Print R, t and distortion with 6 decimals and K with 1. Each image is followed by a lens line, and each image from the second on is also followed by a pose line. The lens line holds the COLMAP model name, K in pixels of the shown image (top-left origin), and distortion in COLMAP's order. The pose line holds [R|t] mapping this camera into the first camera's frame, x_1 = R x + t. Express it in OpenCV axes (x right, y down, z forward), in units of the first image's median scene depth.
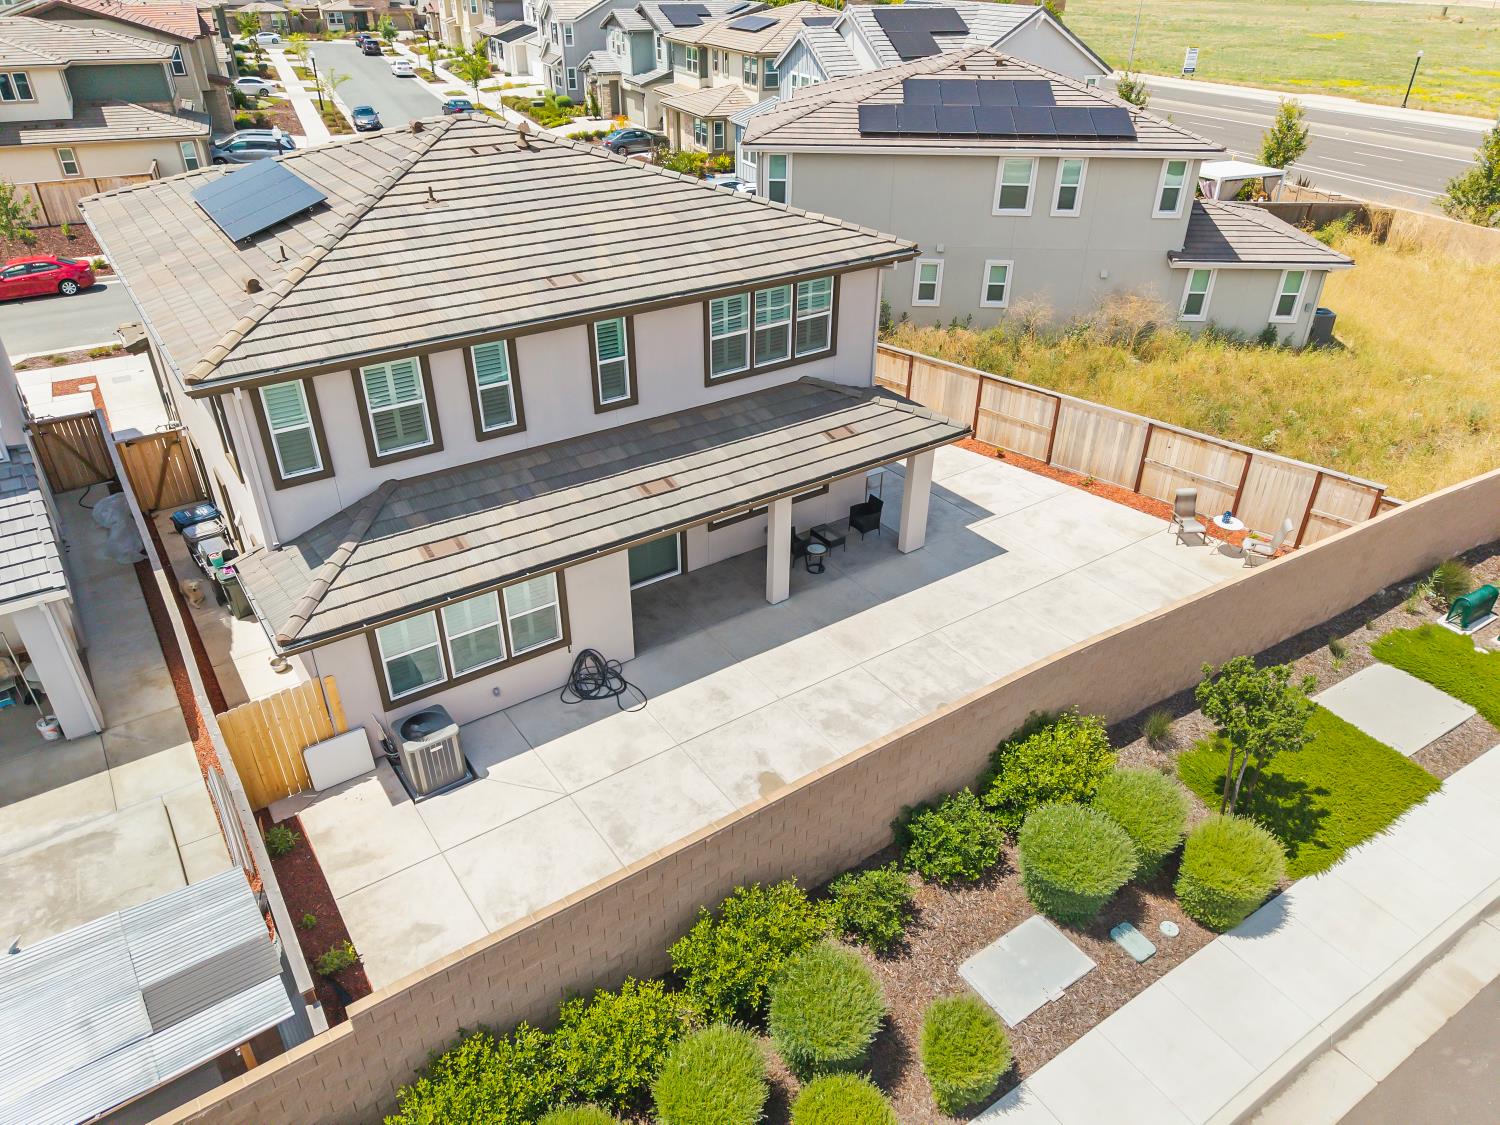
lens RADIAL K [[1012.3, 0, 750.1], [0, 1012.3, 569.2], [0, 0, 1]] dist [0.024229, -0.024319]
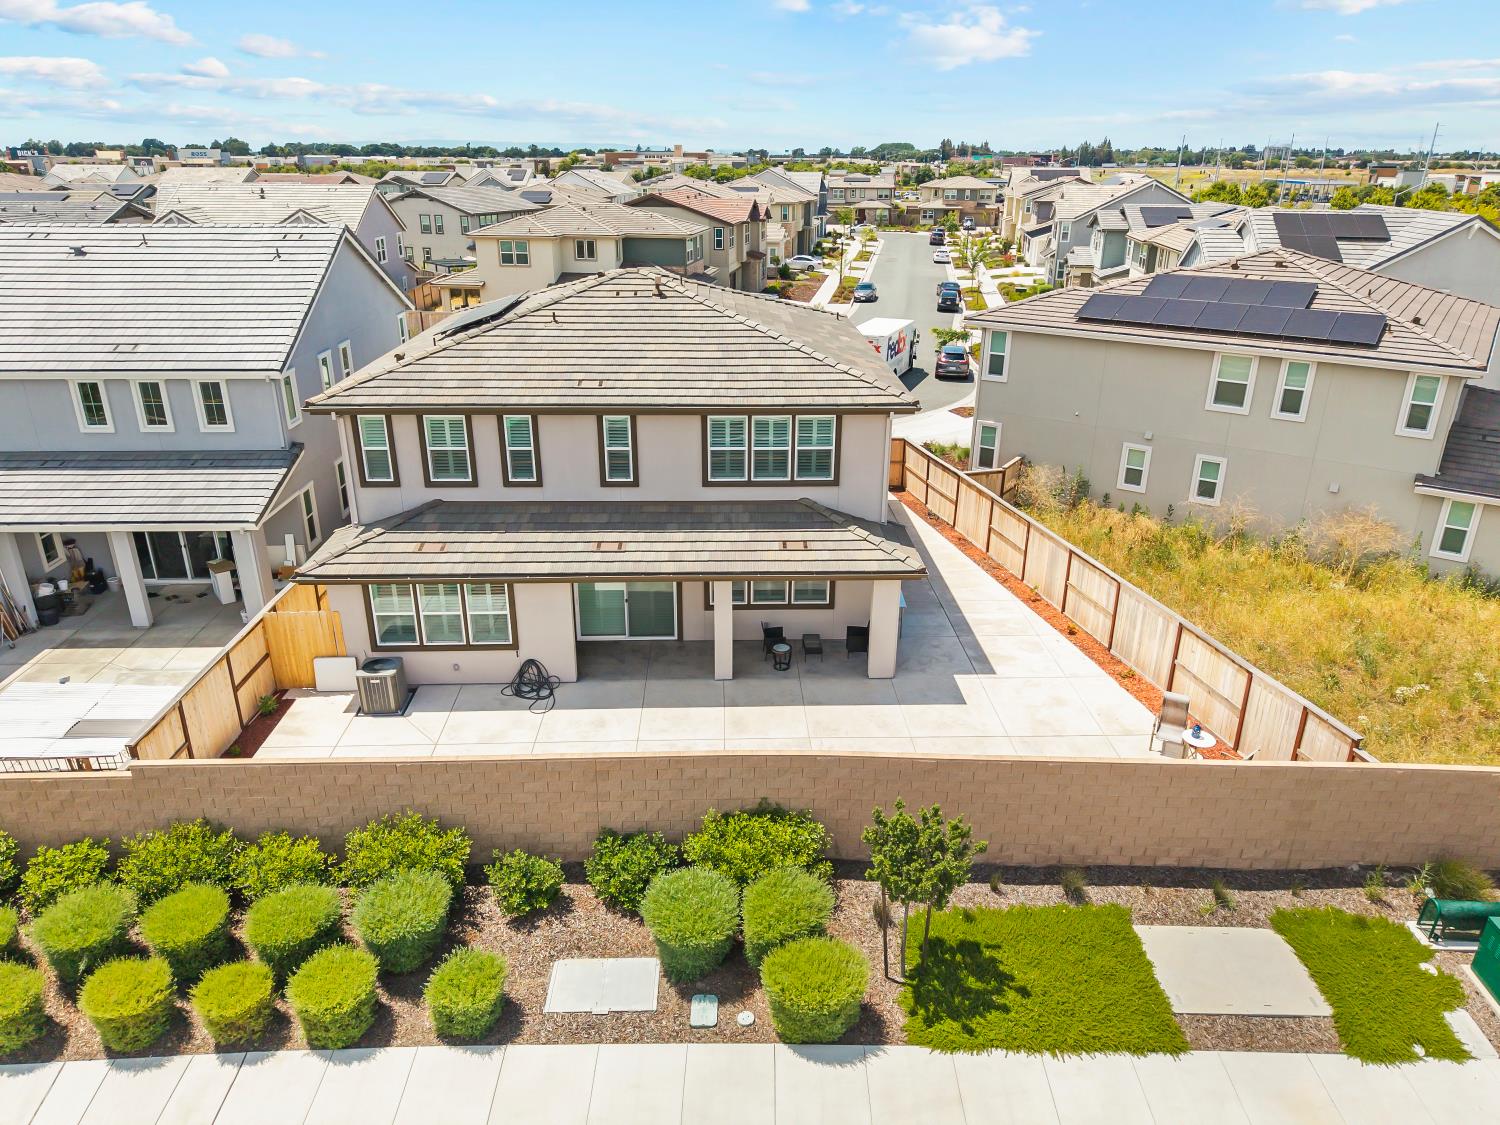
lens RADIAL K [[1022.4, 0, 750.0], [0, 1022.4, 562.5], [0, 0, 1]] dist [0.035842, -0.031251]
pose [[0.836640, 0.200153, -0.509875, 0.611541], [-0.285298, 0.953847, -0.093702, 0.005022], [0.467588, 0.223862, 0.855130, 0.000407]]
